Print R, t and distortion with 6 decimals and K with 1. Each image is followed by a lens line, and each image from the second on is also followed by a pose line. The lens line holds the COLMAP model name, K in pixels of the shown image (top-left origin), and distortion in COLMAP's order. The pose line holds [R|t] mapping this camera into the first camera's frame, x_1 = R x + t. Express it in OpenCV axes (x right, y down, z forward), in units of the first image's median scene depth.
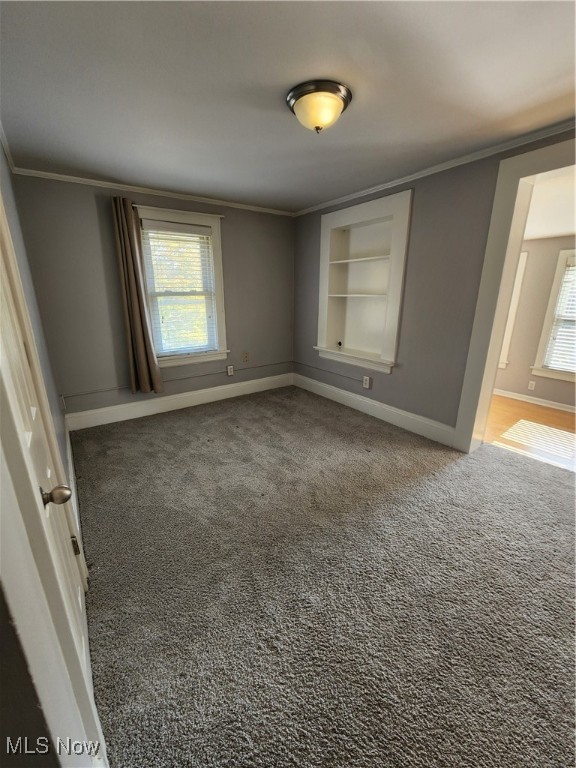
lens RADIAL K [[317.9, 0, 287.8], [0, 317.9, 385.3], [0, 0, 1]] dist [-0.002283, 0.001349]
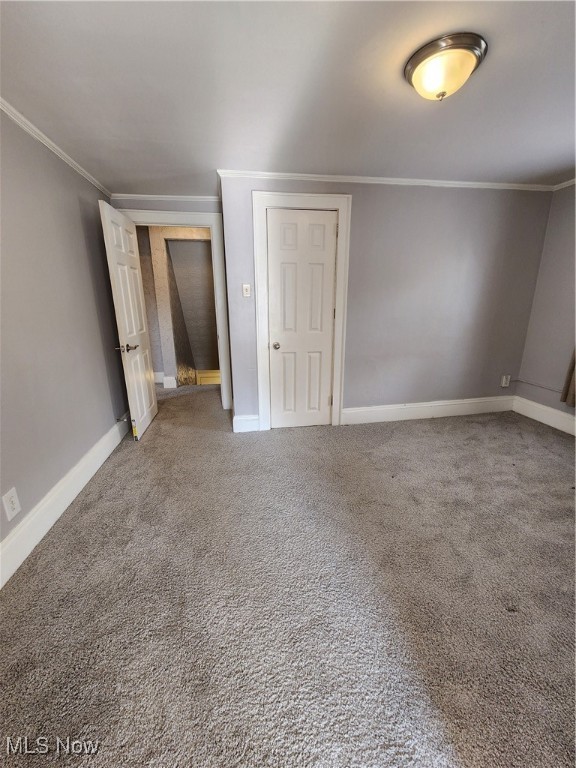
lens RADIAL K [[317.9, 0, 287.8], [0, 317.9, 385.3], [0, 0, 1]] dist [-0.002283, 0.001349]
pose [[-0.430066, 0.247522, -0.868202, 0.672693], [-0.246869, 0.892784, 0.376818, -0.177806], [0.868389, 0.376389, -0.322851, 0.667158]]
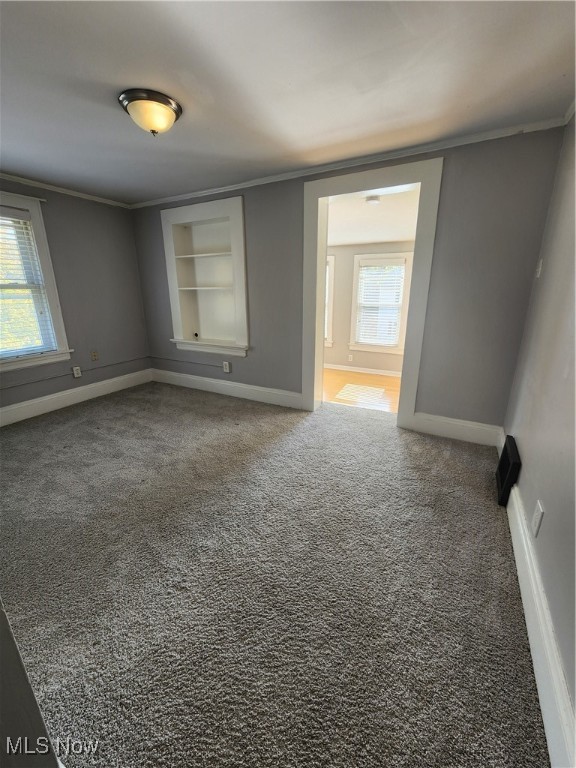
lens RADIAL K [[314.4, 0, 291.0], [0, 314.4, 380.6], [0, 0, 1]] dist [0.000369, 0.000112]
pose [[0.891072, -0.131541, 0.434382, -0.038180], [0.134361, 0.990633, 0.024363, 0.048908], [-0.433518, 0.036655, 0.900399, -0.090115]]
